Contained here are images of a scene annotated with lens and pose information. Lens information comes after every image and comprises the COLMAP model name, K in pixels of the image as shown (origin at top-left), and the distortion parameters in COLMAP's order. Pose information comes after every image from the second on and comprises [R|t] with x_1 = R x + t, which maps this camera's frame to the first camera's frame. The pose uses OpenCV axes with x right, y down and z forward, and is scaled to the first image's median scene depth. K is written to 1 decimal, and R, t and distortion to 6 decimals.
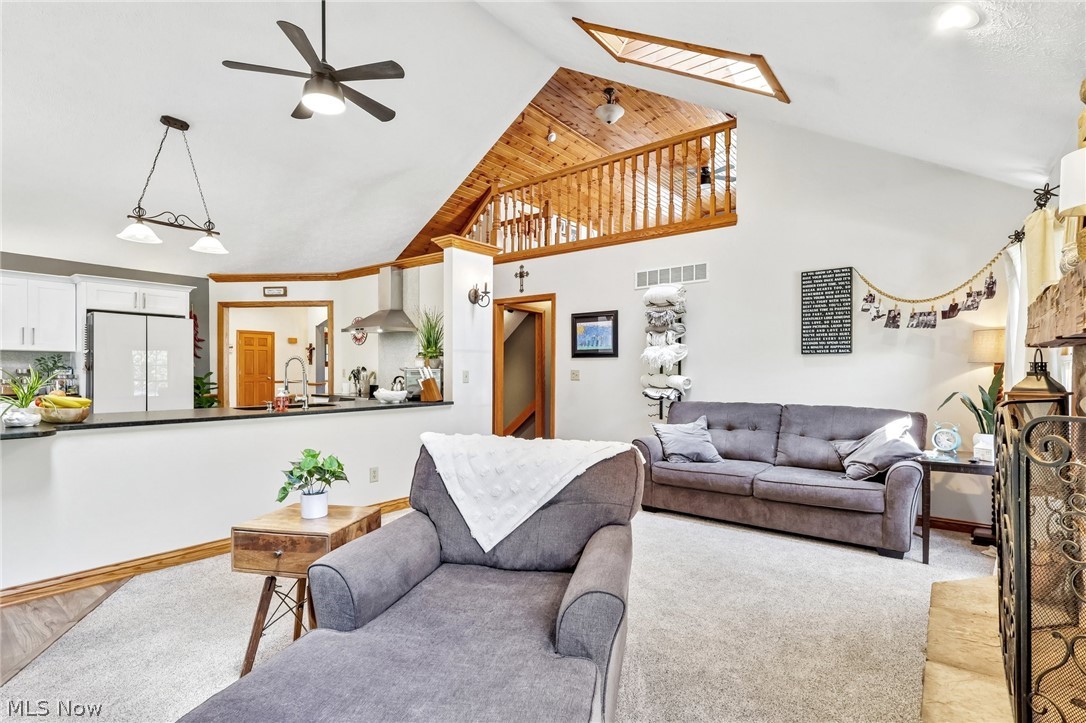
lens RADIAL K [[513.5, 0, 538.8], [0, 513.5, 368.9], [0, 0, 1]] dist [-0.003498, 0.002006]
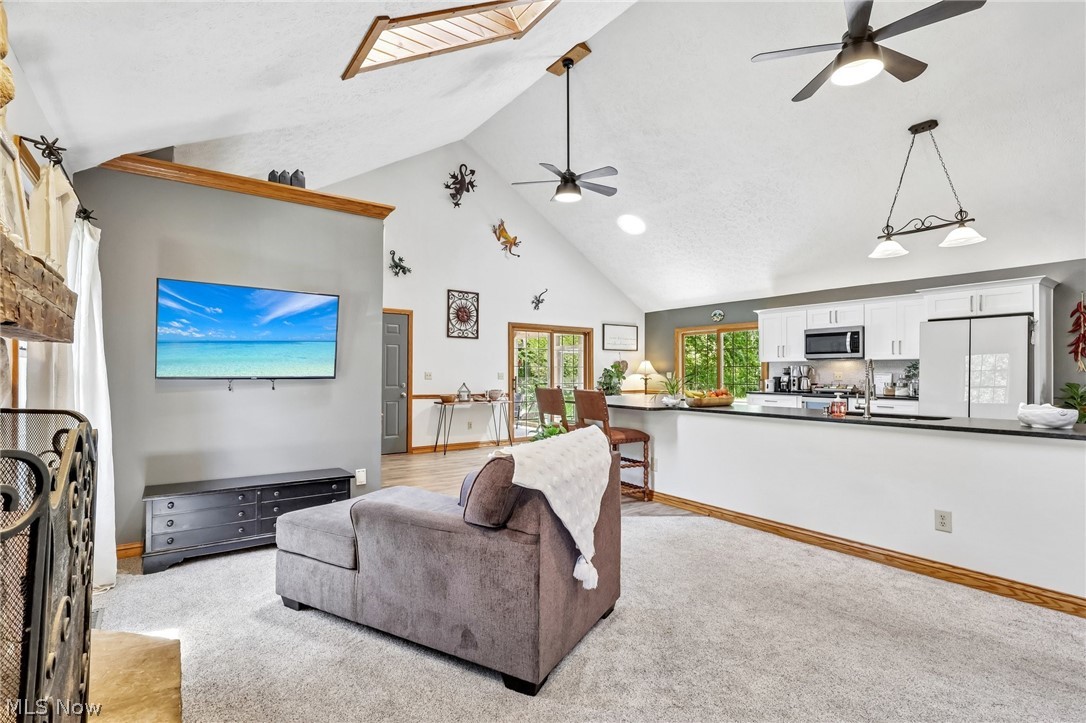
lens RADIAL K [[513.5, 0, 545.3], [0, 513.5, 363.1], [0, 0, 1]] dist [-0.003498, 0.002006]
pose [[-0.269694, -0.023236, -0.962666, 0.370181], [-0.002015, 0.999720, -0.023566, 0.003480], [0.962944, -0.004416, -0.269665, 0.471855]]
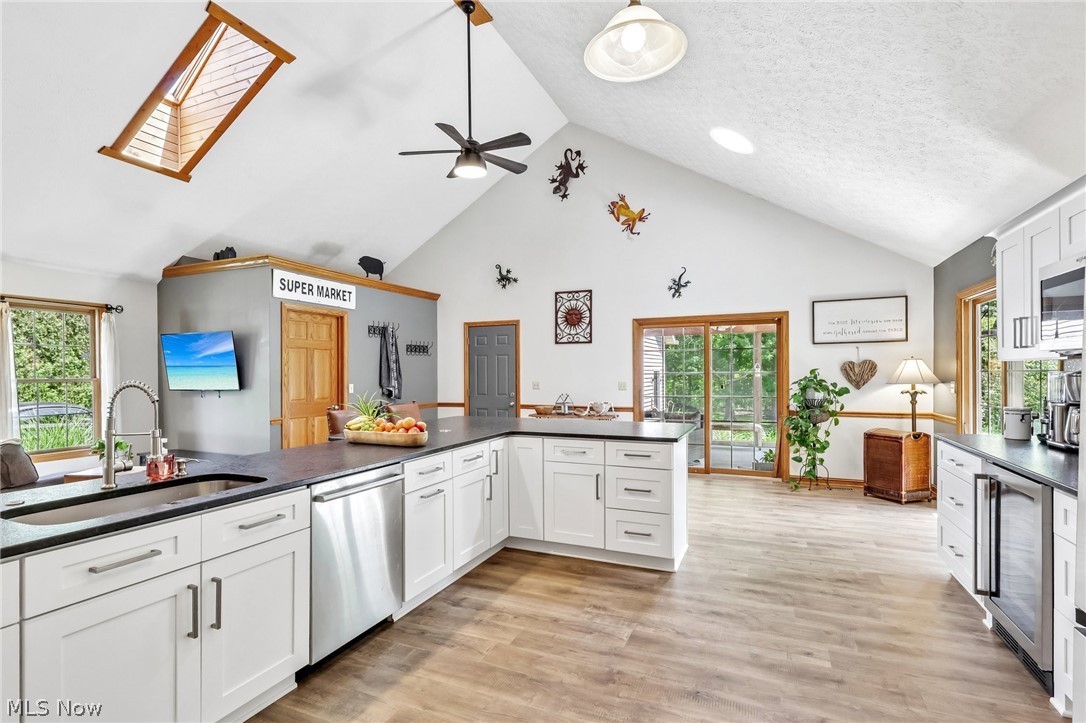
lens RADIAL K [[513.5, 0, 542.9], [0, 513.5, 373.0], [0, 0, 1]] dist [-0.003498, 0.002006]
pose [[-0.969872, 0.000405, -0.243614, -0.510833], [0.002182, 0.999973, -0.007023, -0.015773], [0.243605, -0.007343, -0.969847, 1.057653]]
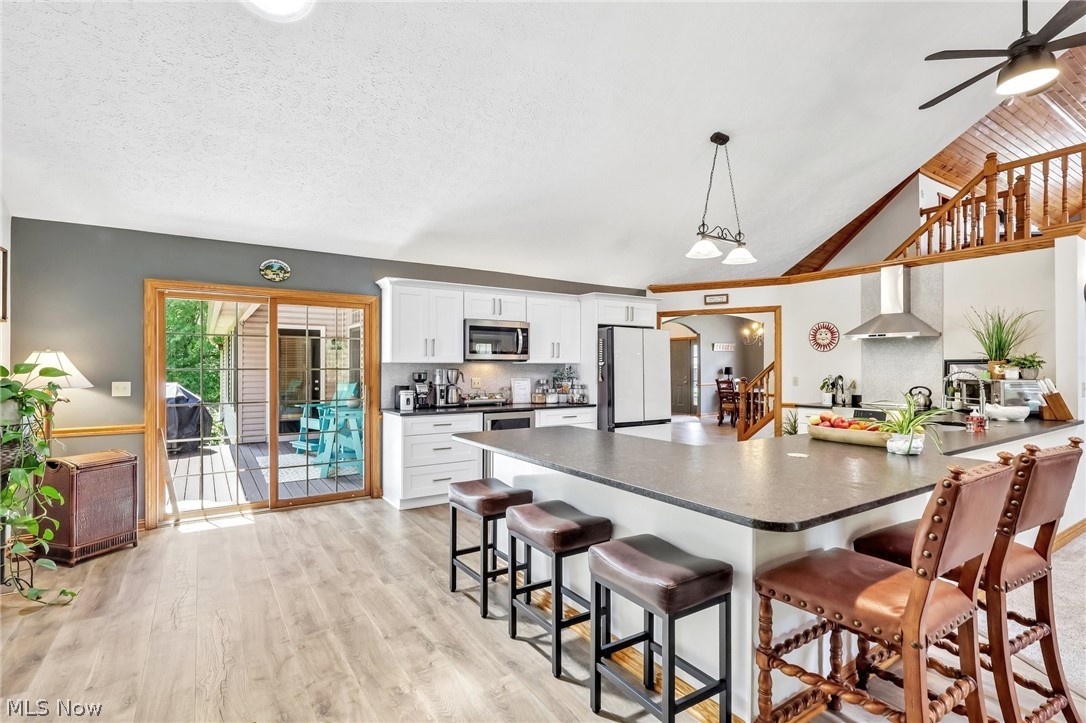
lens RADIAL K [[513.5, 0, 539.2], [0, 513.5, 362.5], [0, 0, 1]] dist [-0.003498, 0.002006]
pose [[0.946468, -0.010030, -0.322643, -0.608007], [0.006509, 0.999907, -0.011990, -0.021792], [0.322733, 0.009248, 0.946445, -0.060411]]
